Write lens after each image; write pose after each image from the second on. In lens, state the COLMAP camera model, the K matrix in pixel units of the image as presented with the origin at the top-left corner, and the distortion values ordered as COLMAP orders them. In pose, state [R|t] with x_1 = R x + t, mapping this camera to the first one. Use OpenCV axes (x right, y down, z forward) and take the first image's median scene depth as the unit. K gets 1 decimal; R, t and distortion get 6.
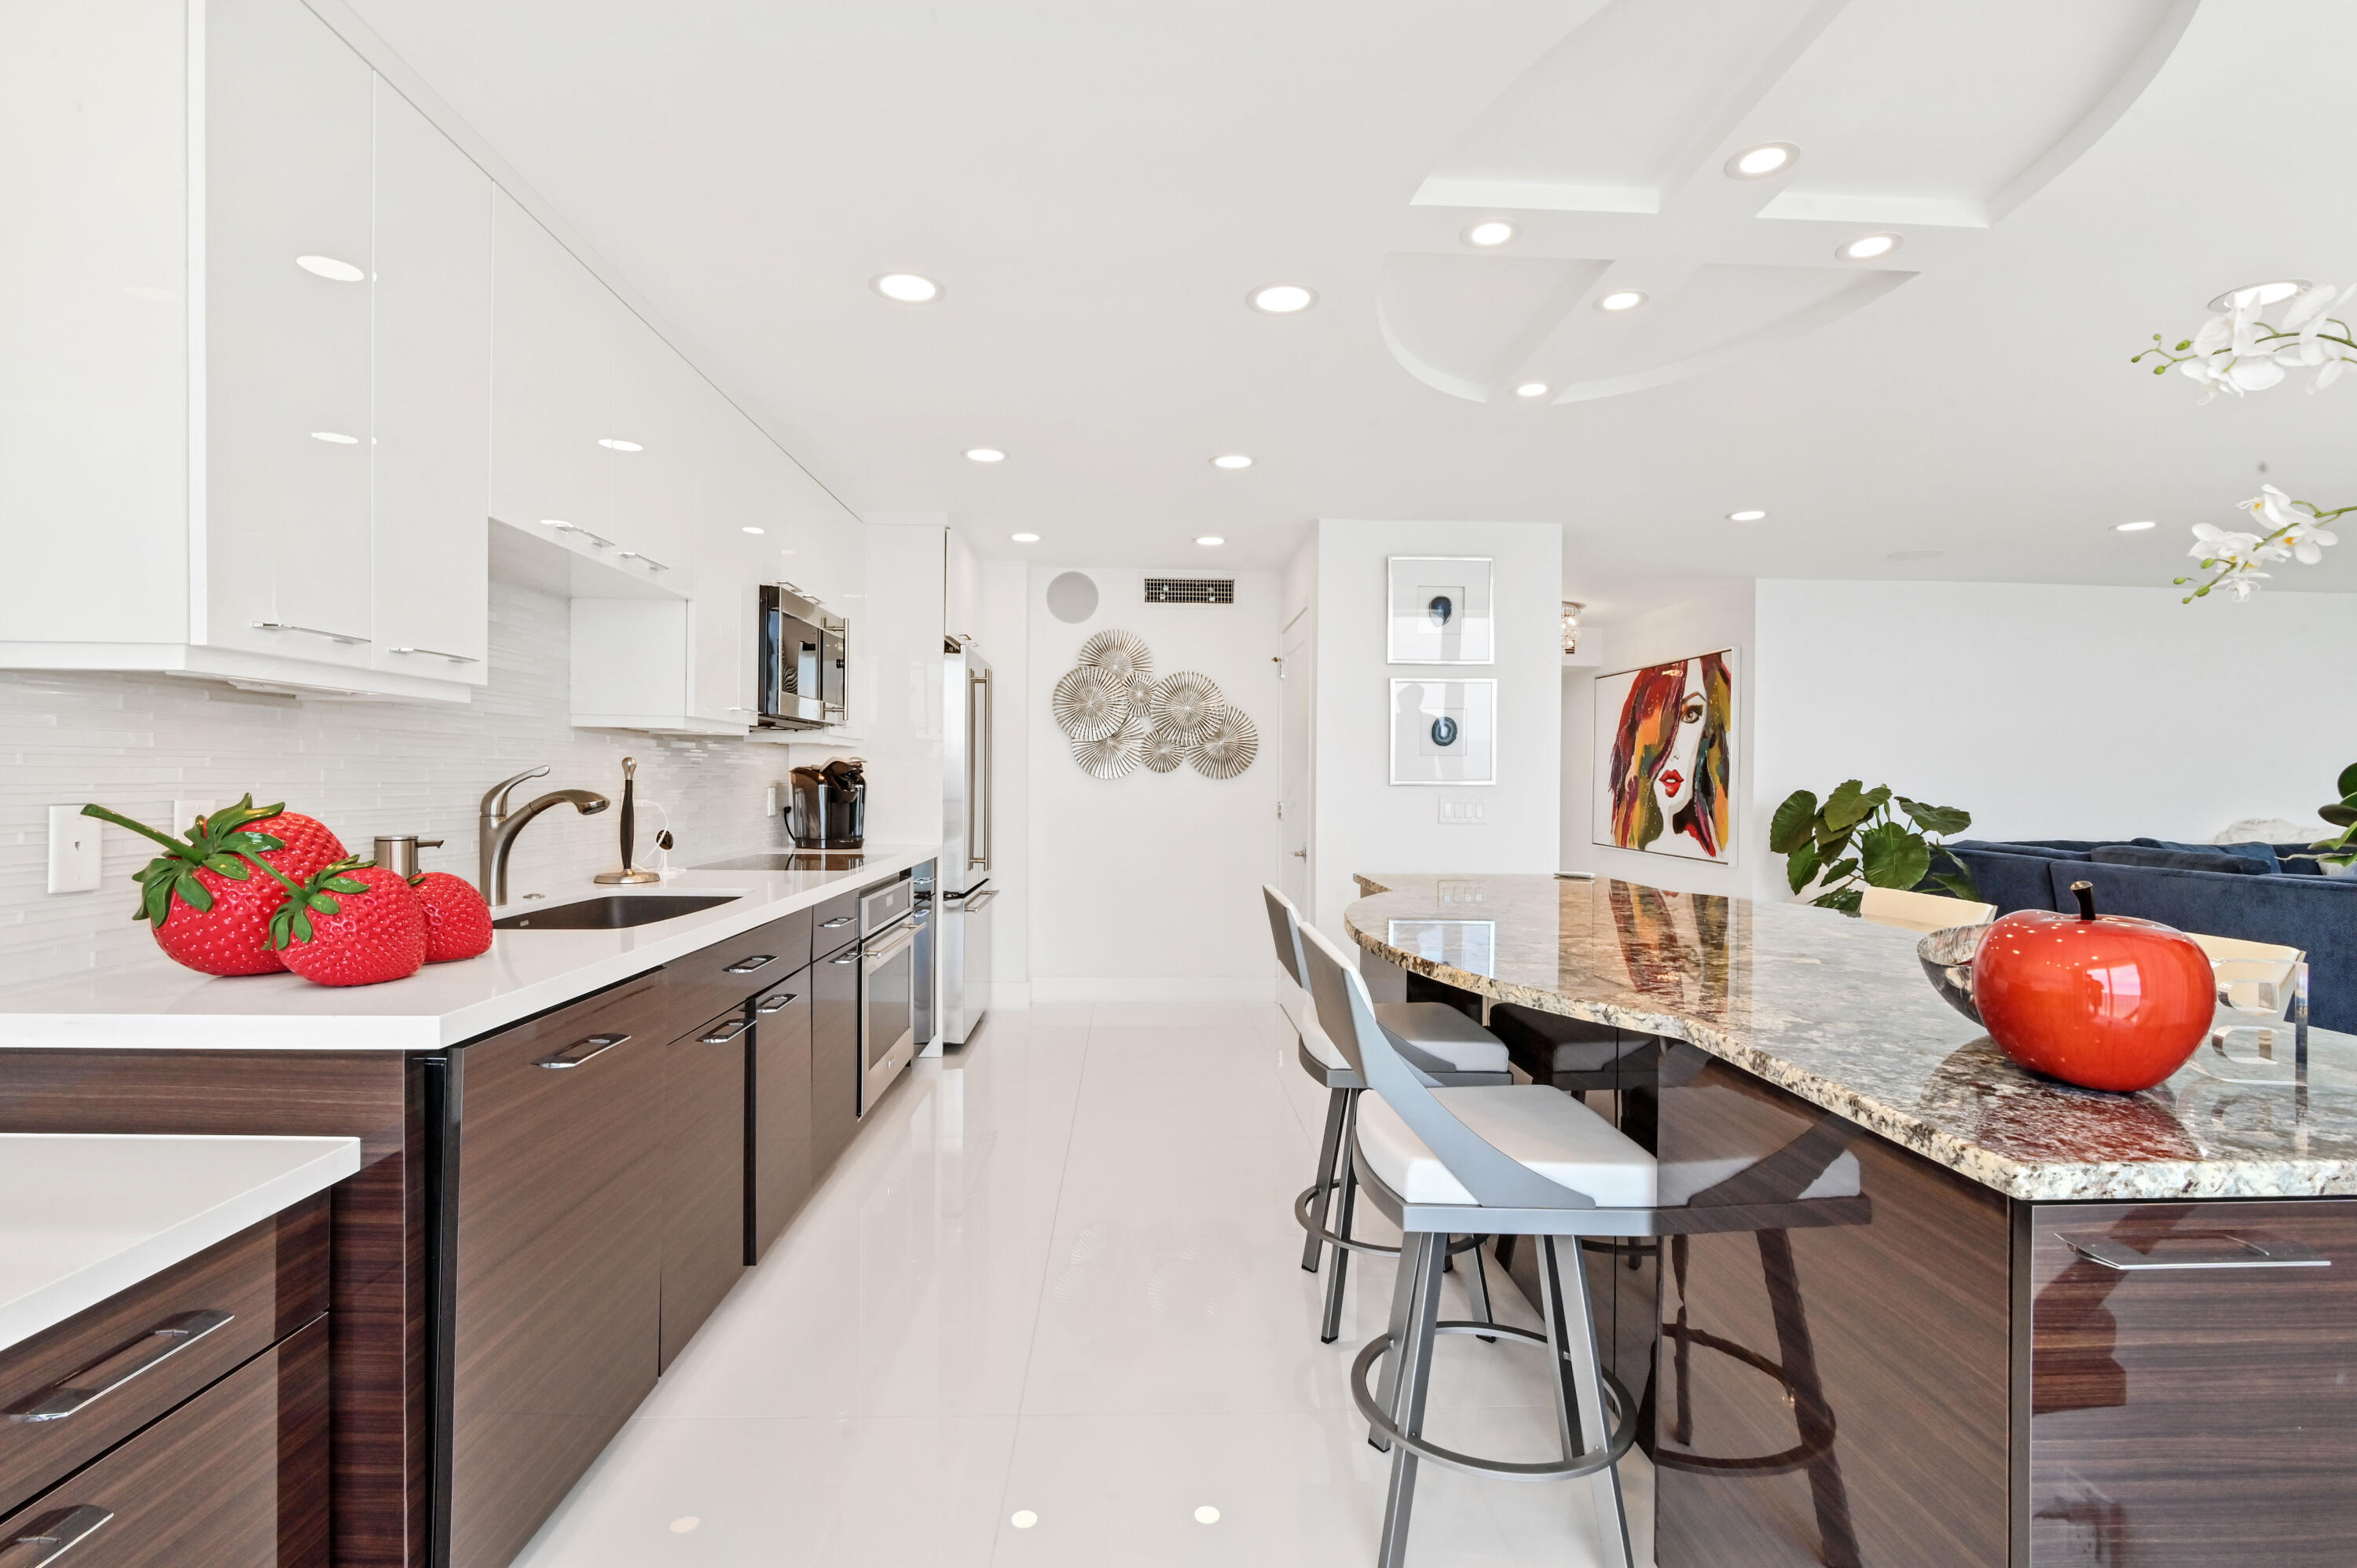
lens RADIAL K [[1105.2, 0, 1178.5], [0, 1105.2, 784.0], [0, 0, 1]] dist [-0.004712, -0.001162]
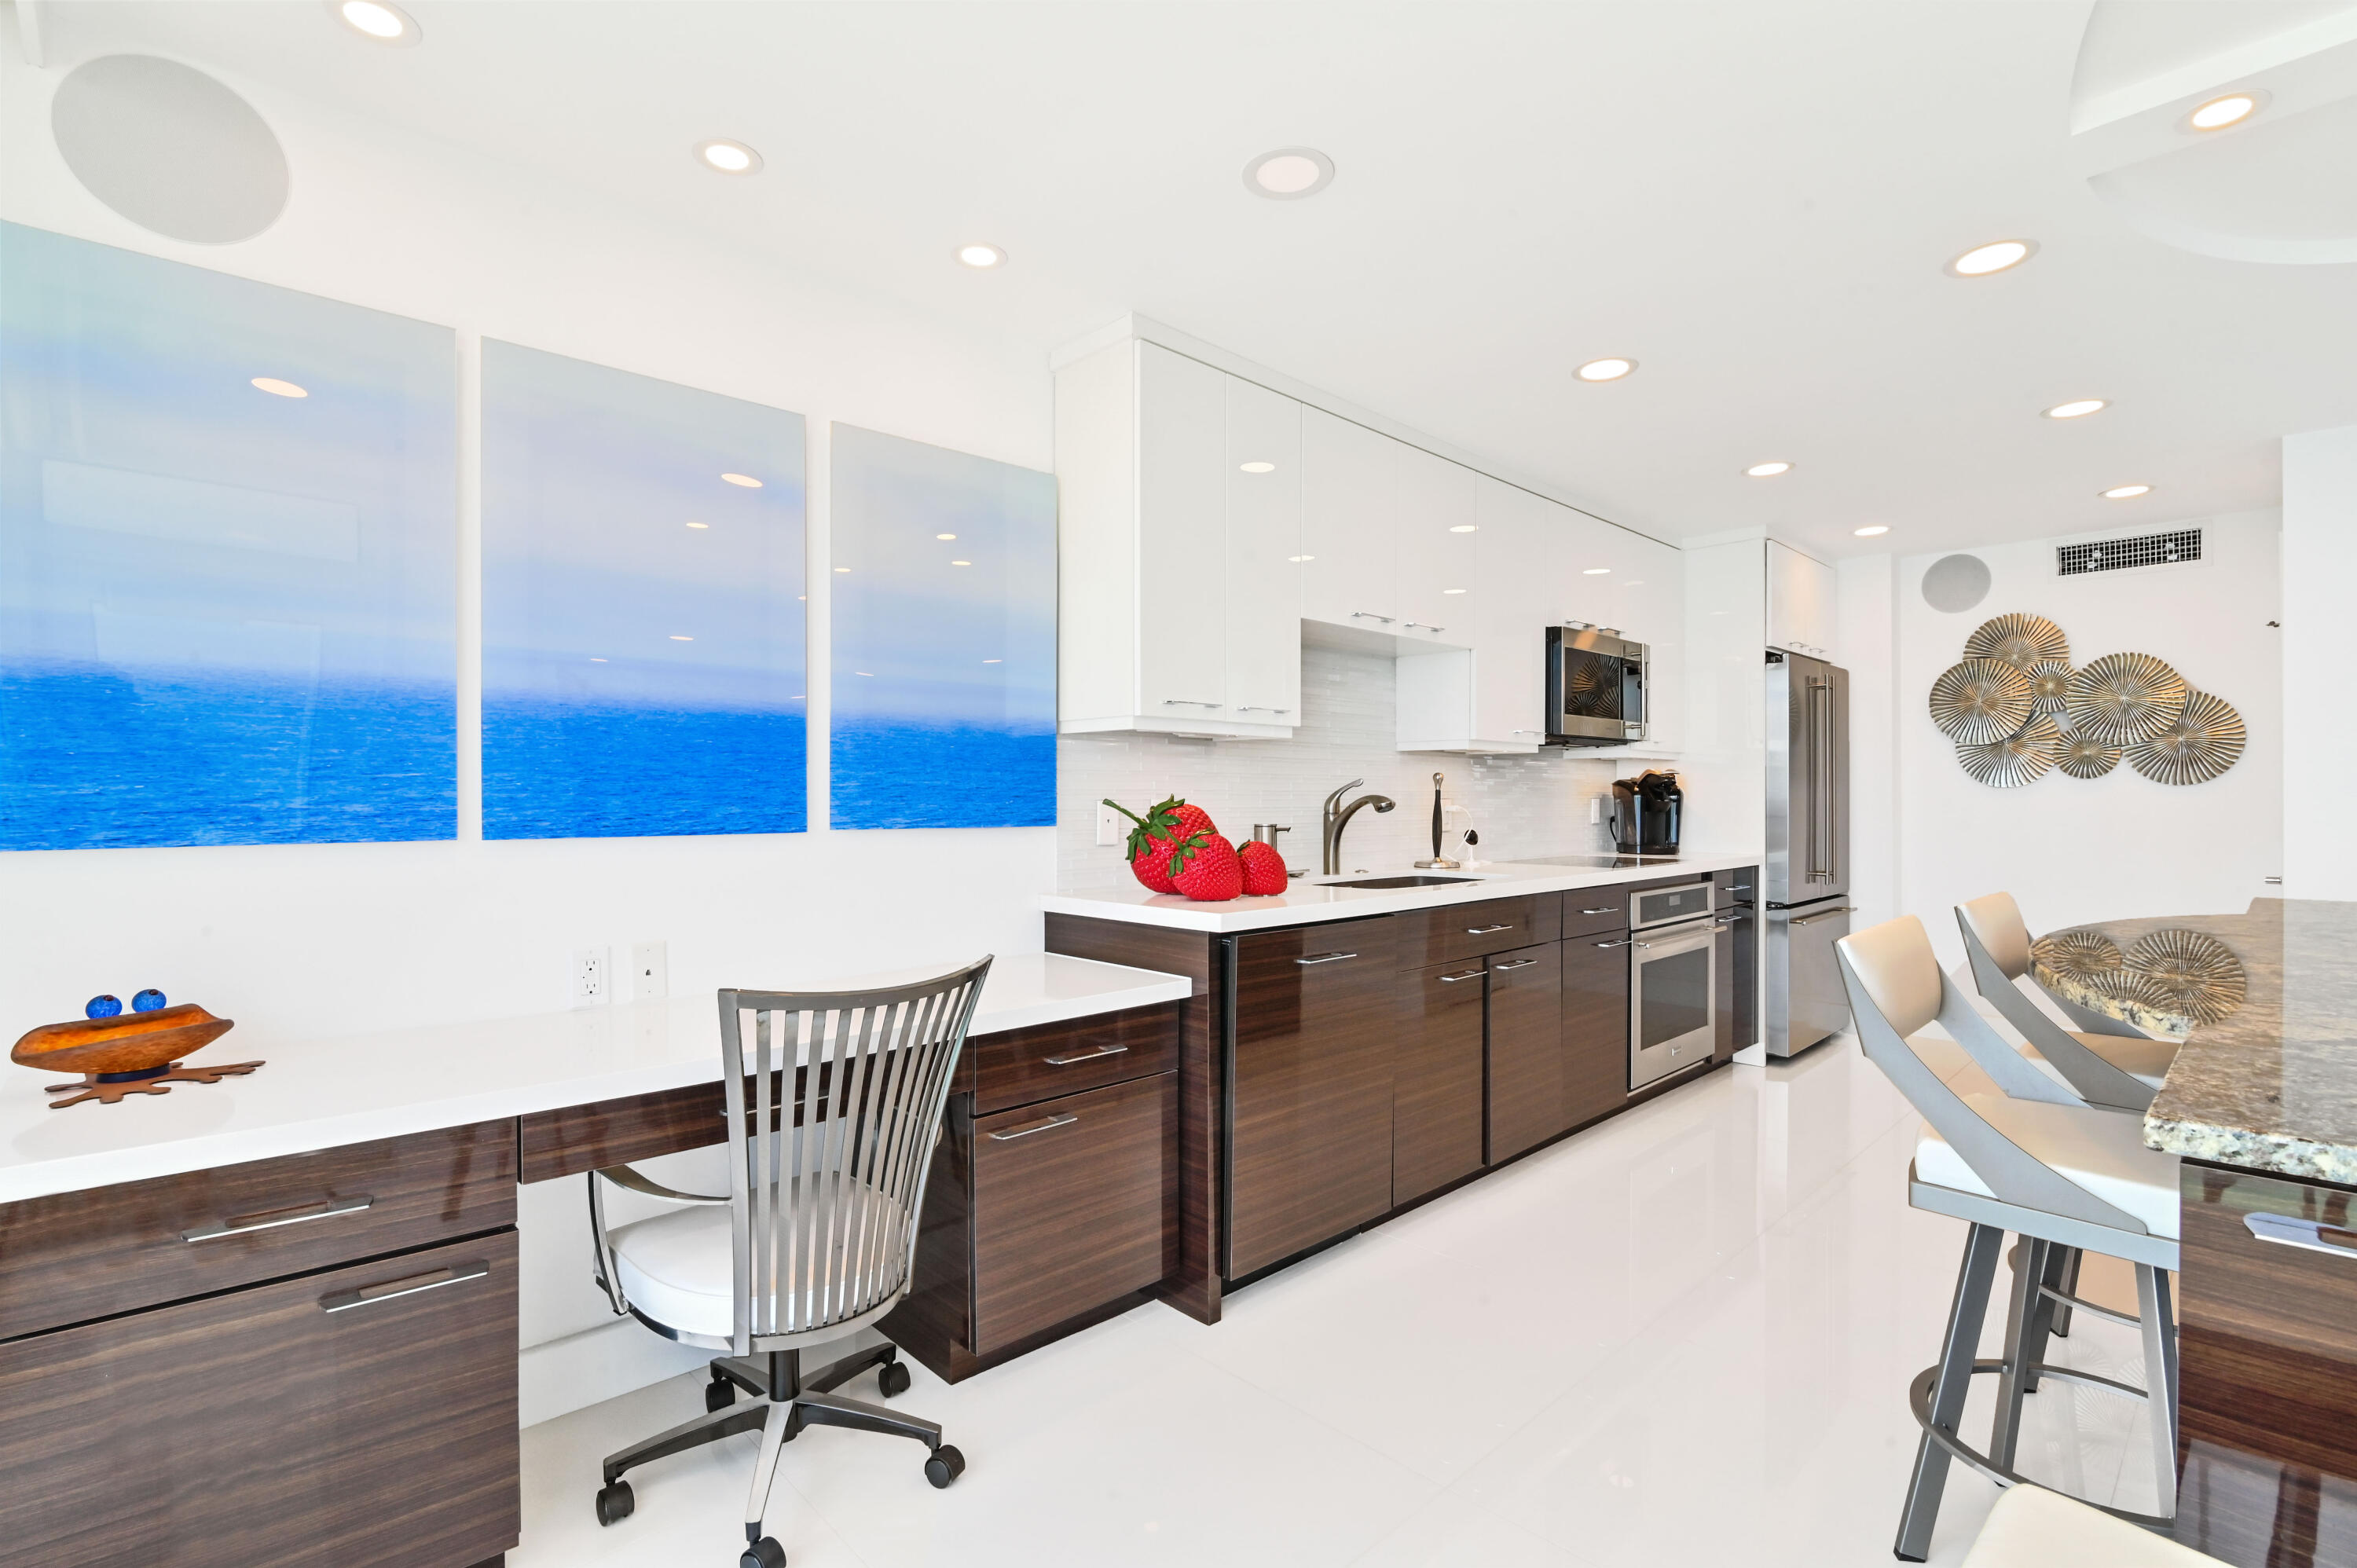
lens RADIAL K [[1103.6, 0, 1150.4], [0, 1103.6, 785.1], [0, 0, 1]] dist [-0.001171, -0.000586]
pose [[0.643471, -0.018831, -0.765239, 0.271533], [0.003039, 0.999752, -0.022046, 0.017320], [0.765464, 0.011860, 0.643369, -0.103239]]
